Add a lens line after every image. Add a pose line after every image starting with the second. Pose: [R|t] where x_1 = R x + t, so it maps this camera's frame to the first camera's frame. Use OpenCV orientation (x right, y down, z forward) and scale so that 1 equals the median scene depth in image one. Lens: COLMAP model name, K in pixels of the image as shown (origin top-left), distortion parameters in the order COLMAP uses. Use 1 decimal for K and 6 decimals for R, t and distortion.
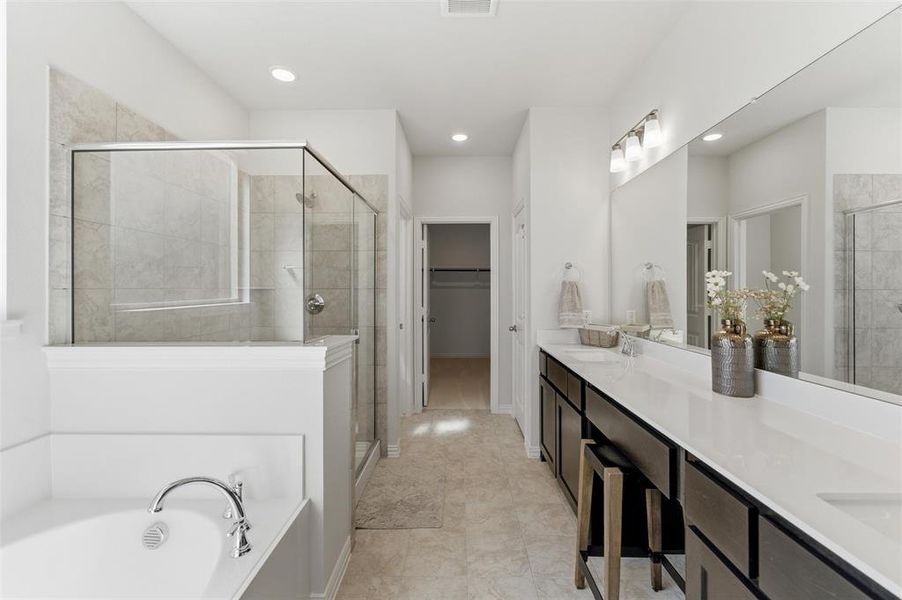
lens RADIAL K [[374.9, 0, 452.0], [0, 374.9, 290.0], [0, 0, 1]] dist [-0.003662, -0.000300]
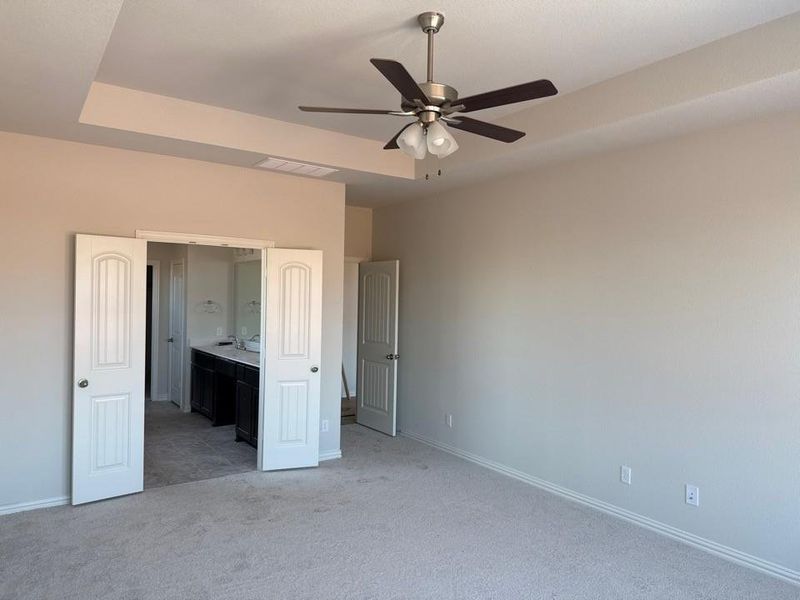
lens RADIAL K [[564.4, 0, 400.0], [0, 564.4, 300.0], [0, 0, 1]] dist [0.073856, -0.097171]
pose [[0.813638, 0.012965, 0.581227, -0.592167], [-0.017810, 0.999838, 0.002629, -0.112296], [-0.581099, -0.012491, 0.813737, -1.954305]]
